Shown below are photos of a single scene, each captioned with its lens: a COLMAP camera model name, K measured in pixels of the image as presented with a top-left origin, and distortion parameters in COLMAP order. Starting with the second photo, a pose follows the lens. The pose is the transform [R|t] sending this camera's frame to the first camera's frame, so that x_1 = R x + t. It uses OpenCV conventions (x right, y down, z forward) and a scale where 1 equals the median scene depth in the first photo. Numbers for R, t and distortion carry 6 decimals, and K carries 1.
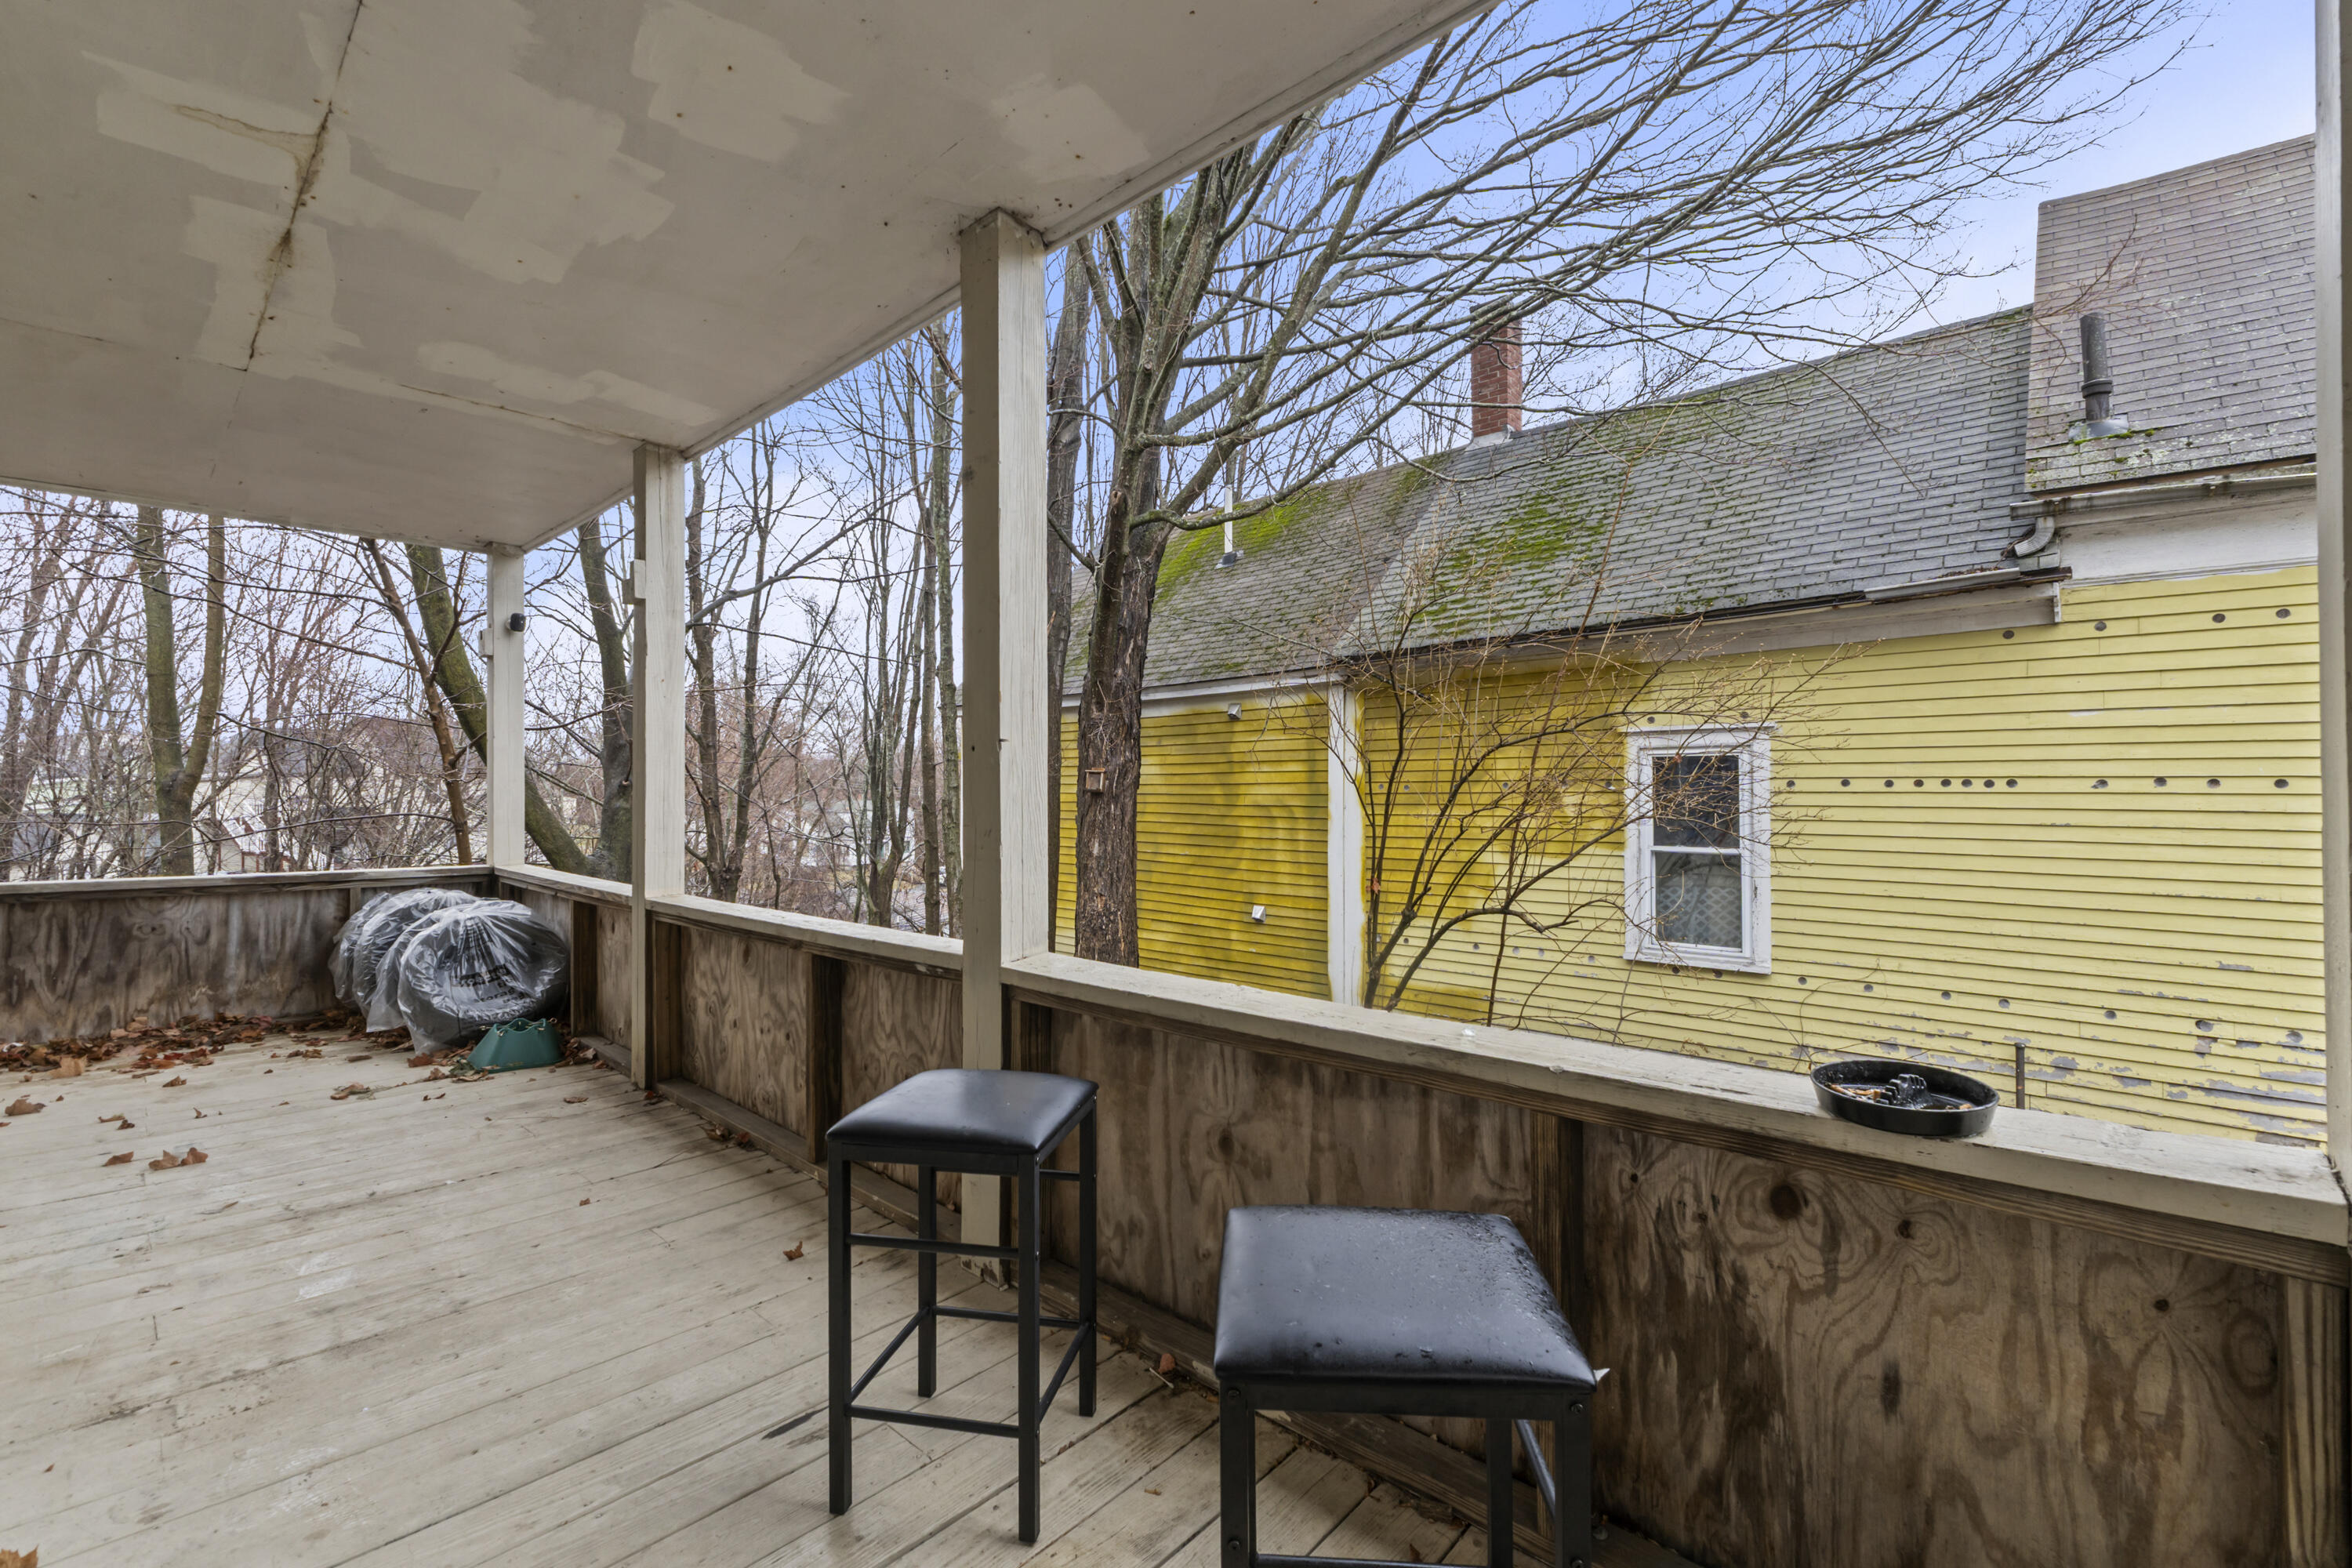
lens RADIAL K [[999.3, 0, 1165.0], [0, 999.3, 786.0], [0, 0, 1]] dist [-0.002381, -0.000622]
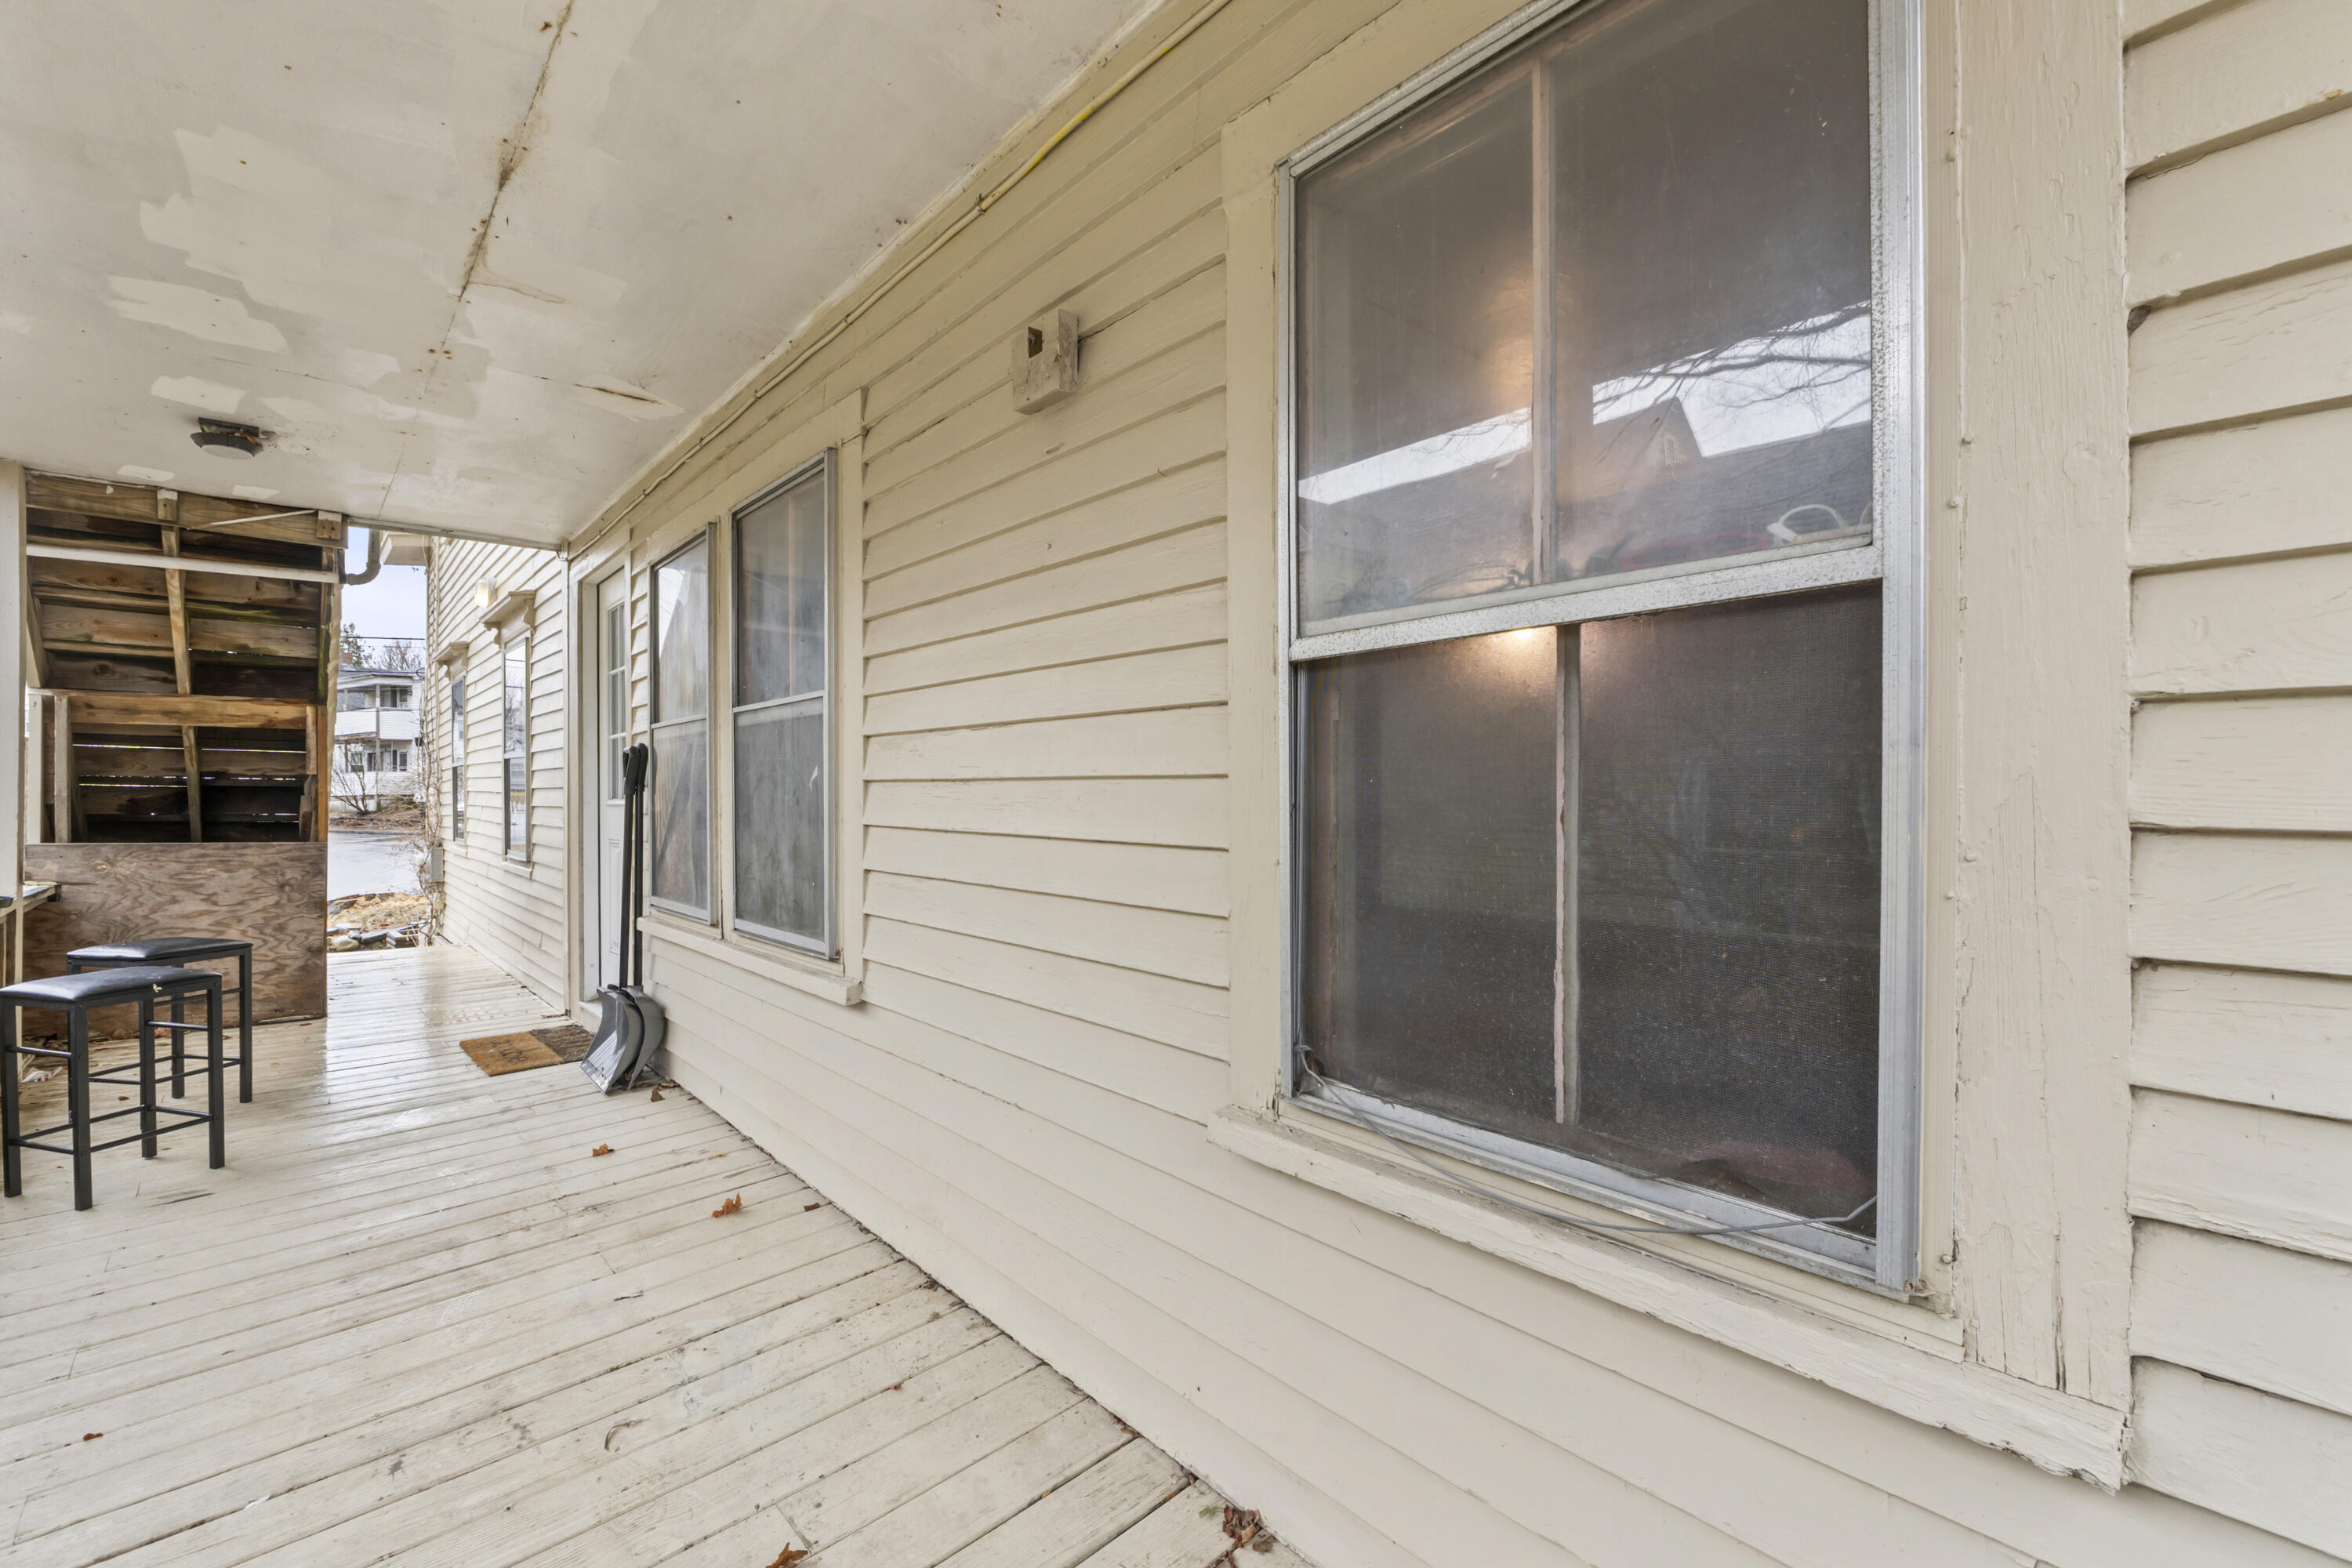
lens RADIAL K [[999.3, 0, 1181.1], [0, 999.3, 789.4], [0, 0, 1]] dist [-0.002381, -0.000622]
pose [[-0.997368, 0.003263, 0.072438, -1.685776], [0.003289, 0.999995, 0.000234, -0.001887], [-0.072437, 0.000472, -0.997373, 2.010204]]
